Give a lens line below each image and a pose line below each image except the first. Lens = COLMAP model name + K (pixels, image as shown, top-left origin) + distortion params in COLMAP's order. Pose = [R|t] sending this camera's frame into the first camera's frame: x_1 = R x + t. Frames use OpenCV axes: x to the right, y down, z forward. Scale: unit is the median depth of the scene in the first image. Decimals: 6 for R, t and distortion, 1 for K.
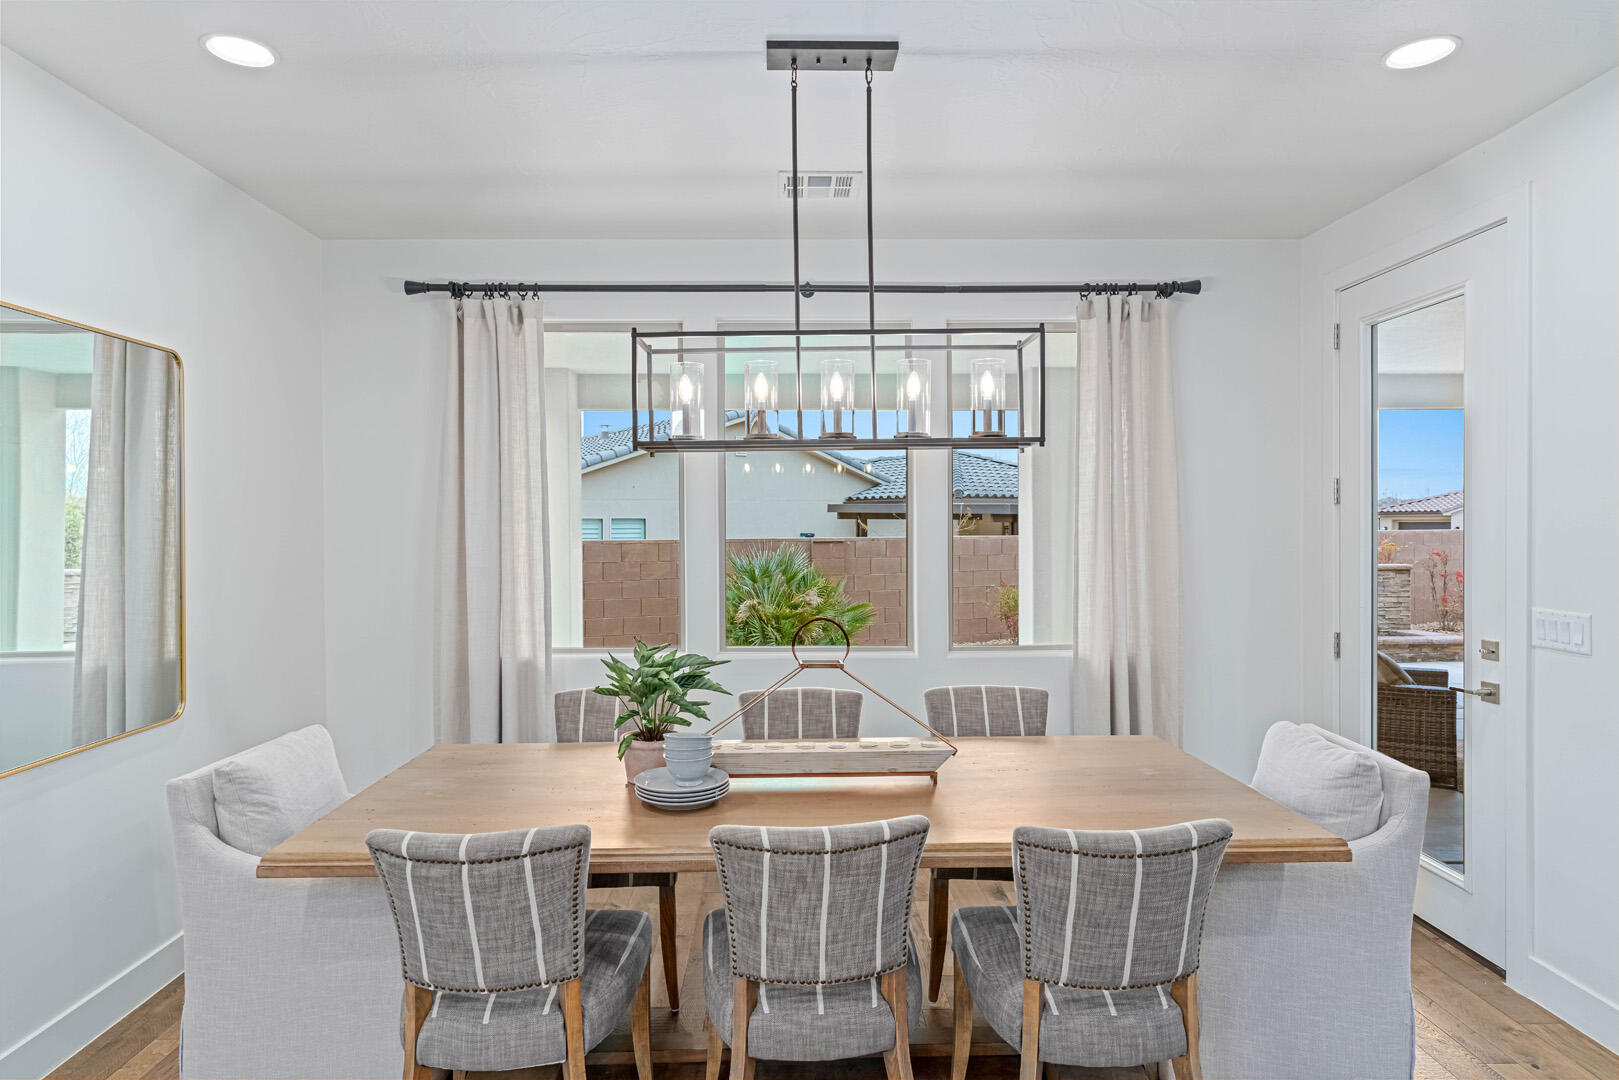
lens RADIAL K [[931.2, 0, 800.7], [0, 931.2, 530.8], [0, 0, 1]] dist [-0.001702, 0.000967]
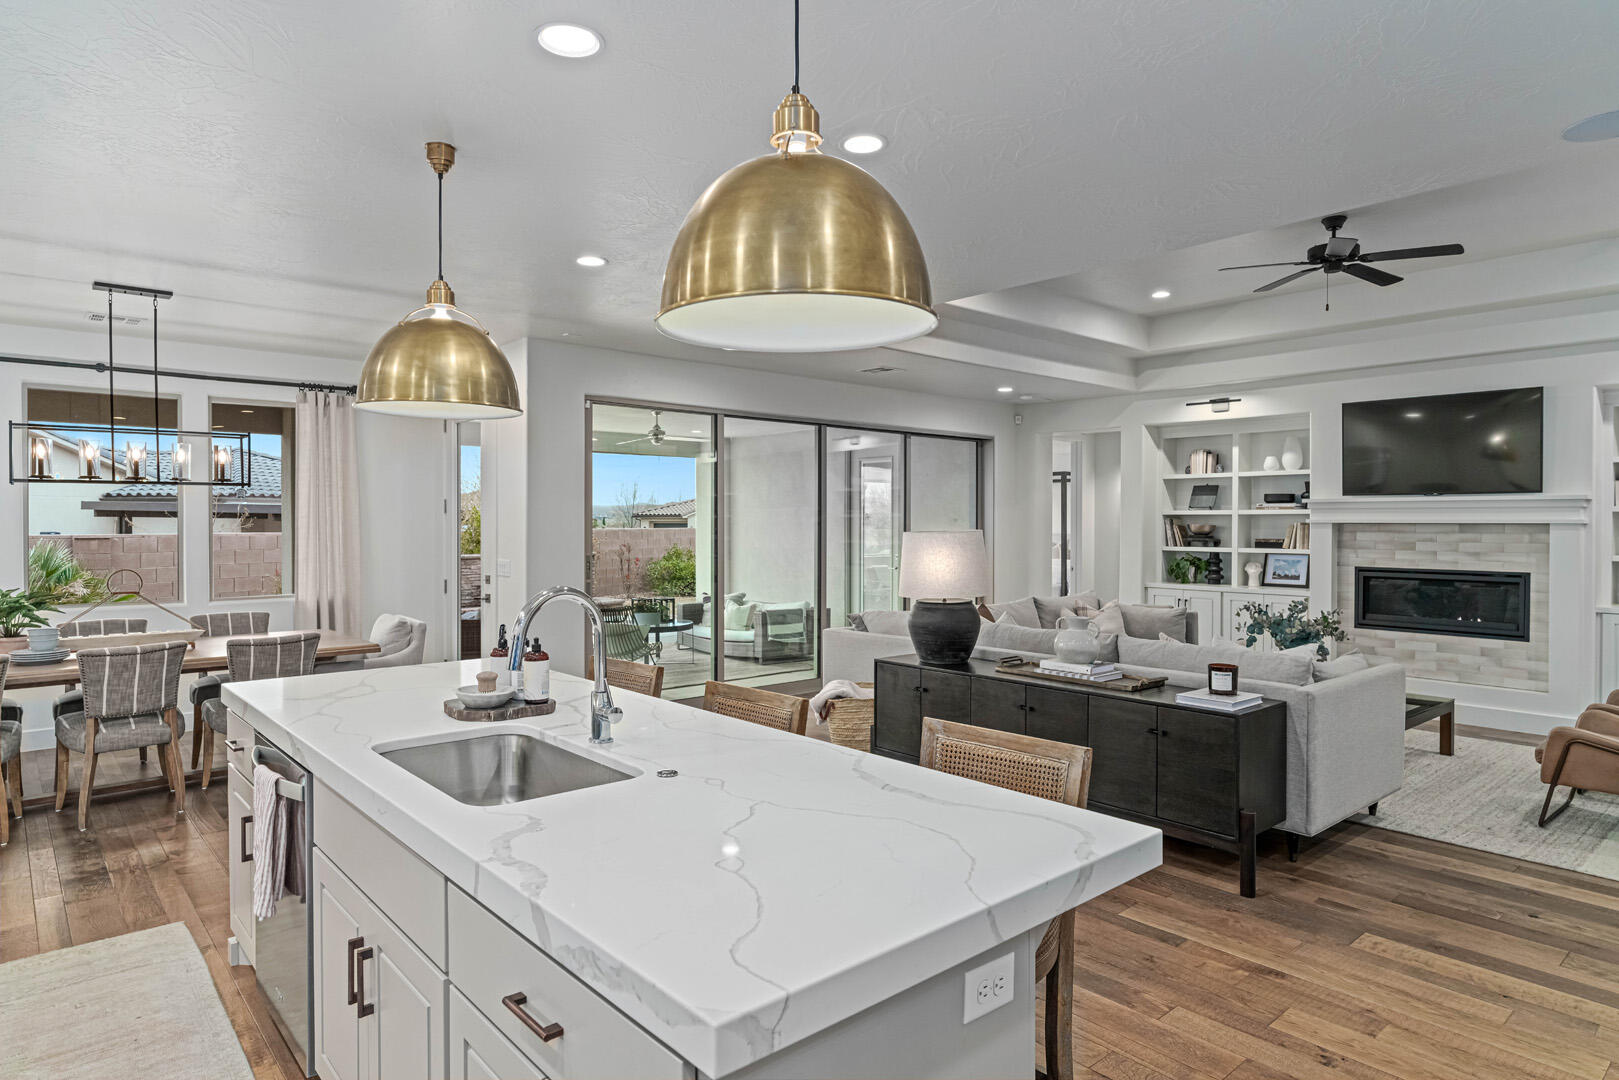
lens RADIAL K [[931.2, 0, 800.7], [0, 931.2, 530.8], [0, 0, 1]] dist [-0.001702, 0.000967]
pose [[0.764793, 0.000064, 0.644276, -0.121484], [-0.000226, 1.000000, 0.000168, 0.009281], [-0.644276, -0.000274, 0.764793, -1.124486]]
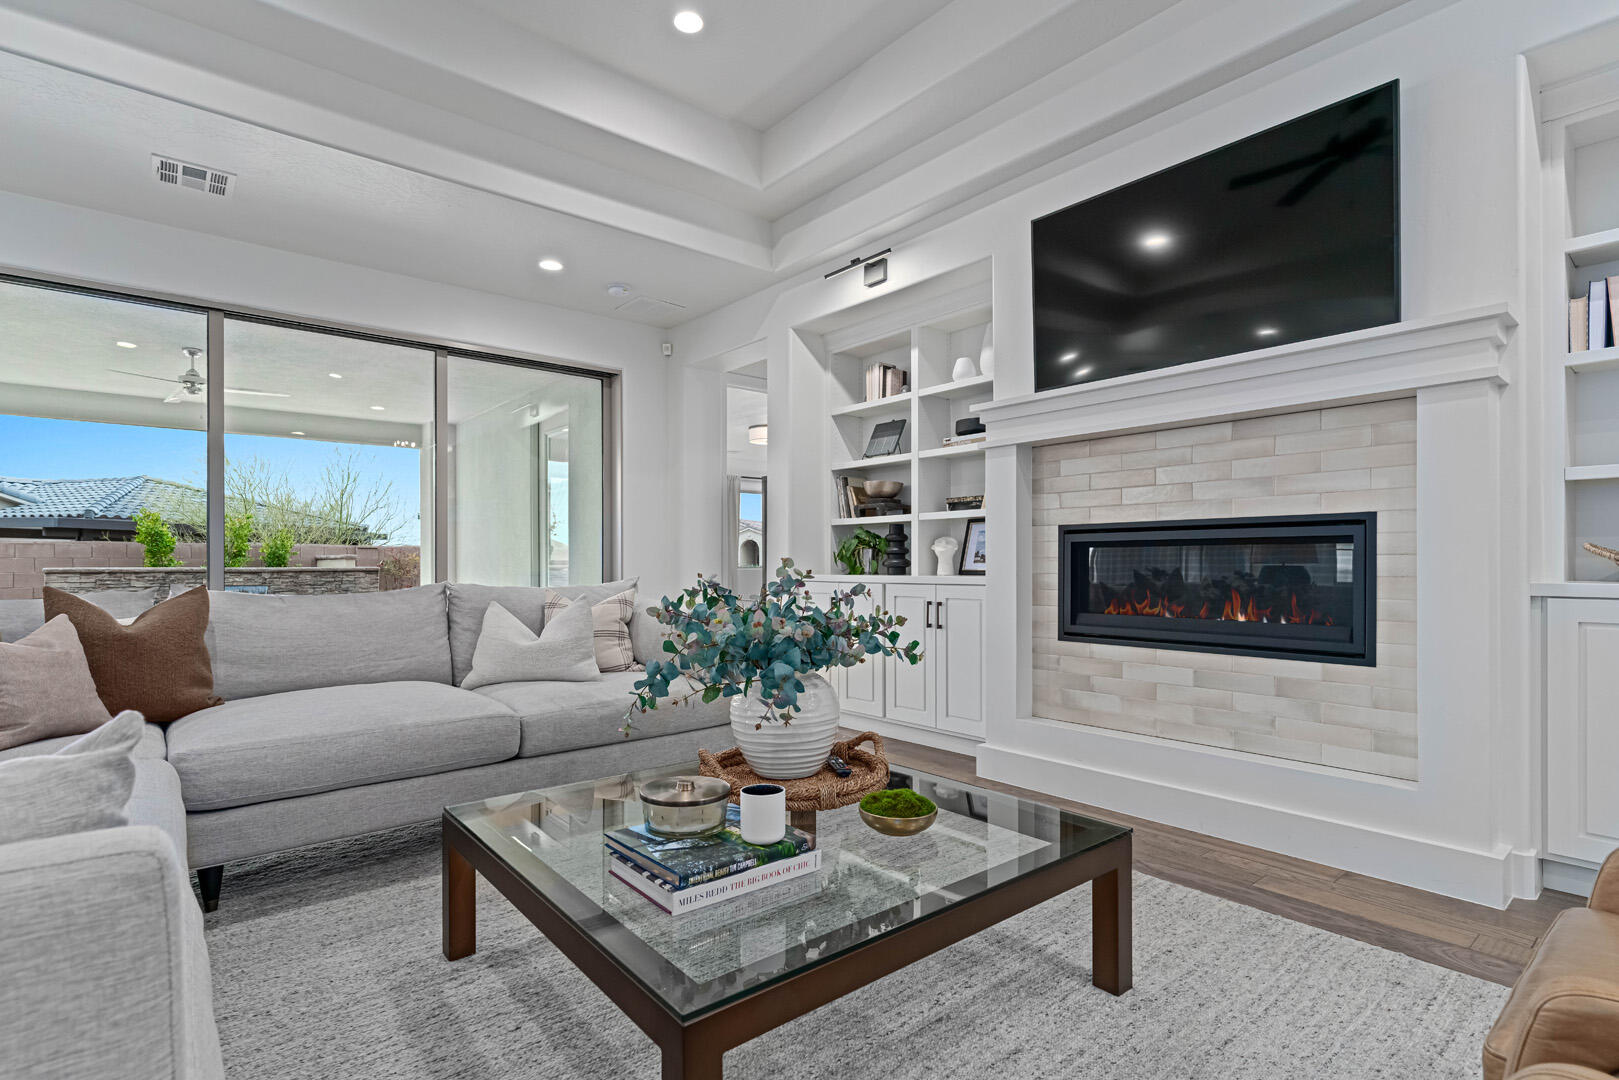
lens RADIAL K [[785.4, 0, 797.4], [0, 785.4, 563.6], [0, 0, 1]] dist [0.000967, -0.000053]
pose [[0.780731, 0.001701, 0.624864, 1.499261], [0.004949, 0.999948, -0.008906, 0.156850], [-0.624847, 0.010045, 0.780682, -0.839933]]
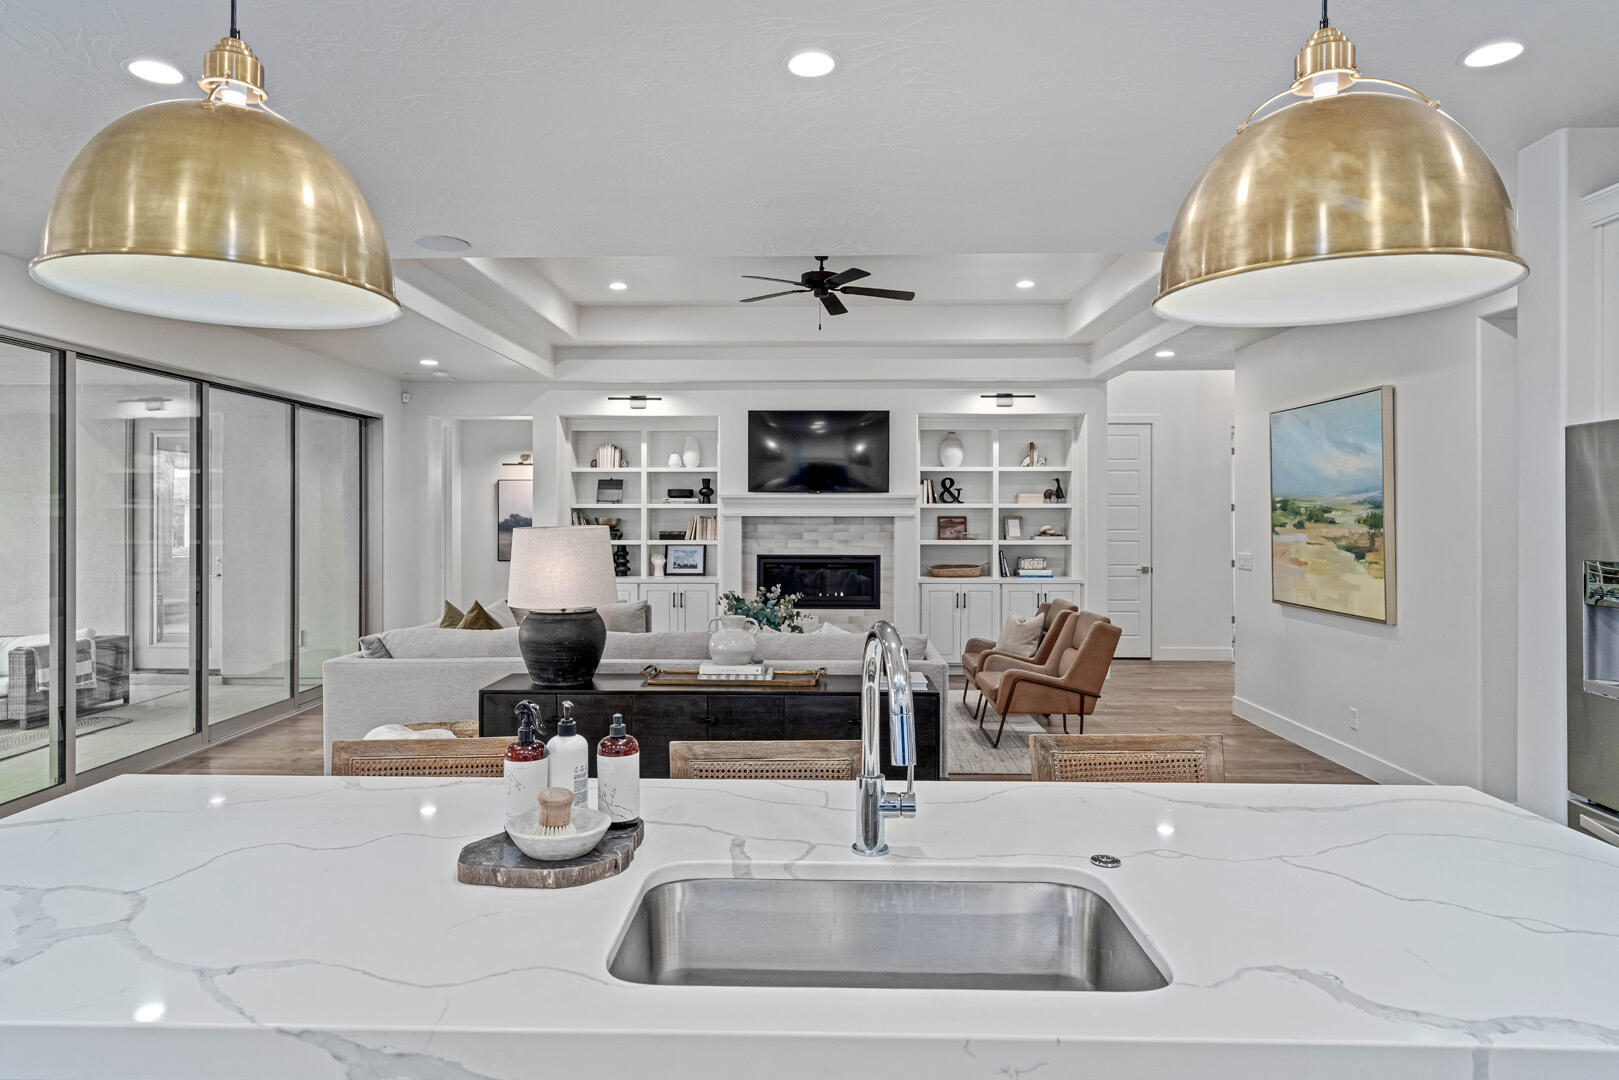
lens RADIAL K [[951.4, 0, 795.3], [0, 951.4, 513.1], [0, 0, 1]] dist [-0.002772, -0.000156]
pose [[0.043229, 0.007214, 0.999039, -0.263838], [0.006756, 0.999949, -0.007513, 0.001922], [-0.999042, 0.007074, 0.043178, -0.469771]]
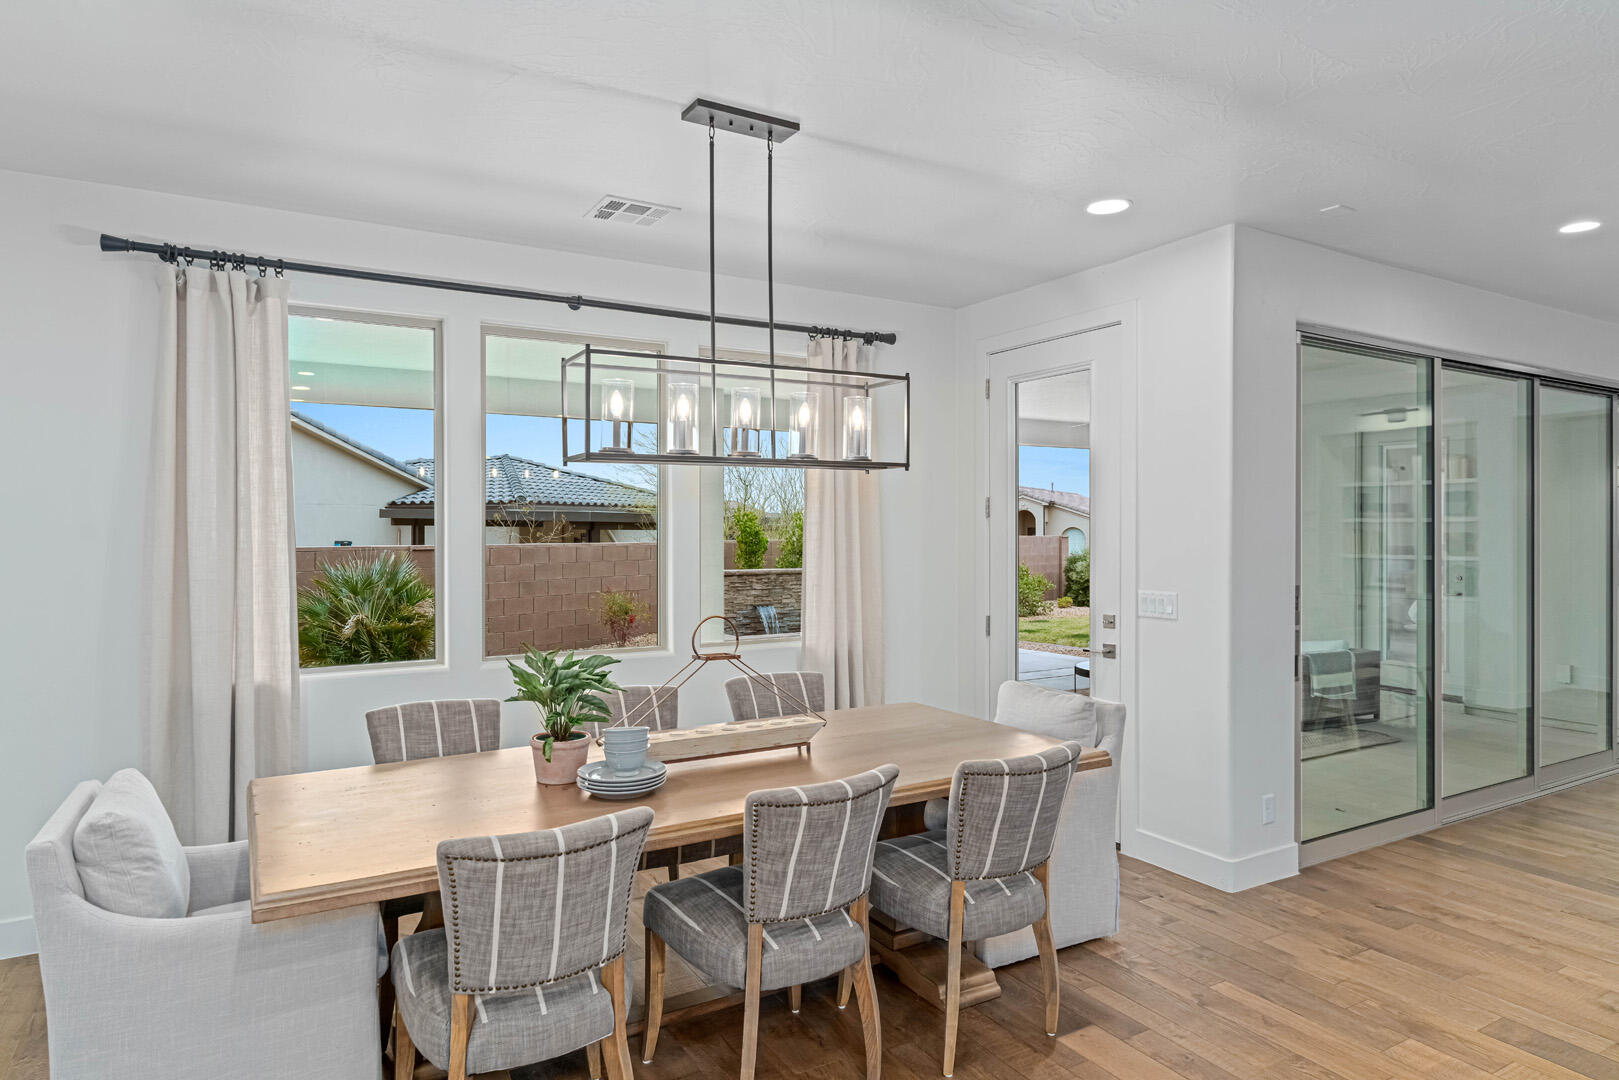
lens RADIAL K [[943.2, 0, 797.5], [0, 943.2, 531.1], [0, 0, 1]] dist [-0.003186, 0.002337]
pose [[0.874989, 0.003726, 0.484128, -0.350770], [-0.000083, 0.999972, -0.007547, 0.000756], [-0.484142, 0.006563, 0.874965, -0.031756]]
